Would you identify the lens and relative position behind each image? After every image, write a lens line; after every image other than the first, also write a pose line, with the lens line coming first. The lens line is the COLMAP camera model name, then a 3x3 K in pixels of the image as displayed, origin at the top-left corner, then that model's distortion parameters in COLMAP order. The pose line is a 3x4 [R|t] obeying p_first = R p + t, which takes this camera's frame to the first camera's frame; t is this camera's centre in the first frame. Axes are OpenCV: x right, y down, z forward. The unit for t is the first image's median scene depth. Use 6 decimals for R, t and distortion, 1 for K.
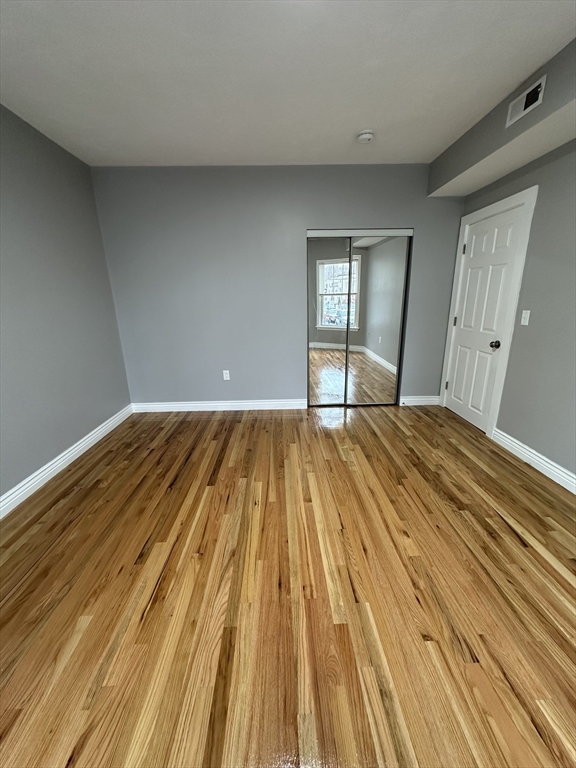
lens RADIAL K [[305.5, 0, 287.2], [0, 305.5, 383.9], [0, 0, 1]] dist [-0.002121, 0.000100]
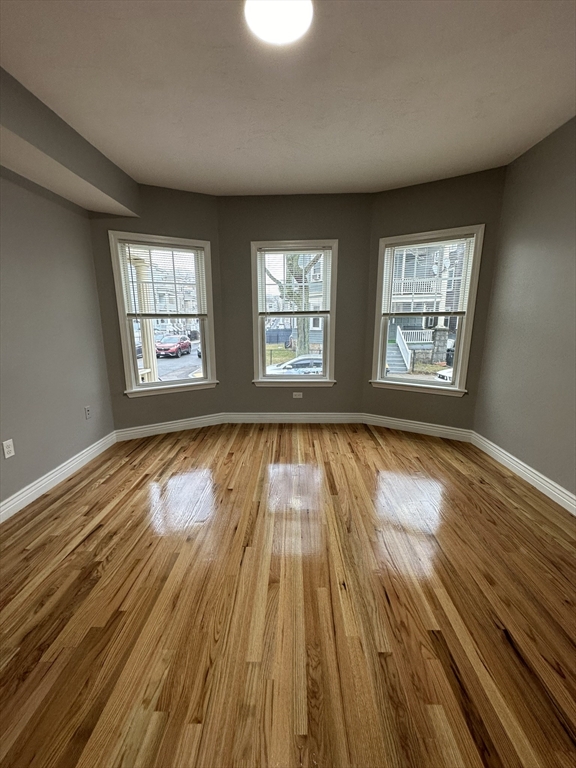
lens RADIAL K [[305.5, 0, 287.2], [0, 305.5, 383.9], [0, 0, 1]] dist [-0.002121, 0.000100]
pose [[-0.998080, 0.011925, 0.060780, -0.014723], [0.039051, 0.882841, 0.468046, -0.355501], [-0.048078, 0.469521, -0.881611, 1.292765]]
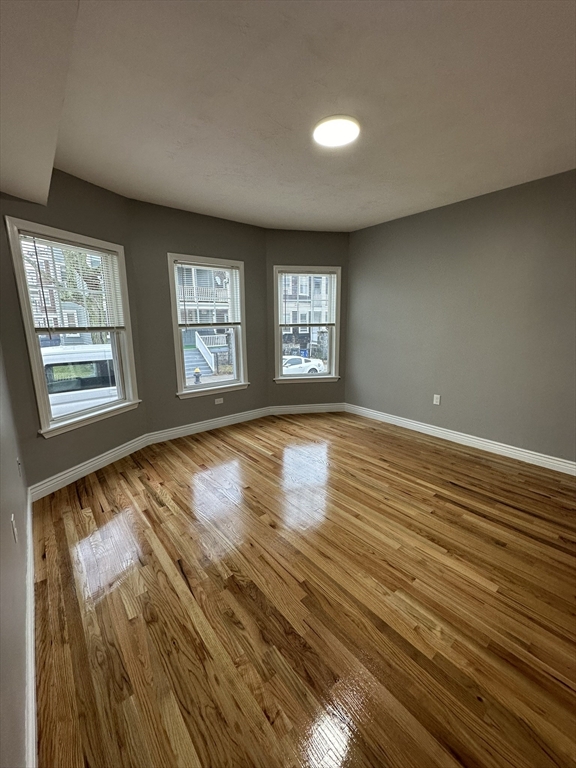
lens RADIAL K [[305.5, 0, 287.2], [0, 305.5, 383.9], [0, 0, 1]] dist [-0.002121, 0.000100]
pose [[-0.792126, 0.146932, -0.592408, 0.760070], [-0.144624, 0.897768, 0.416050, -0.405078], [0.592976, 0.415240, -0.689895, 1.269116]]
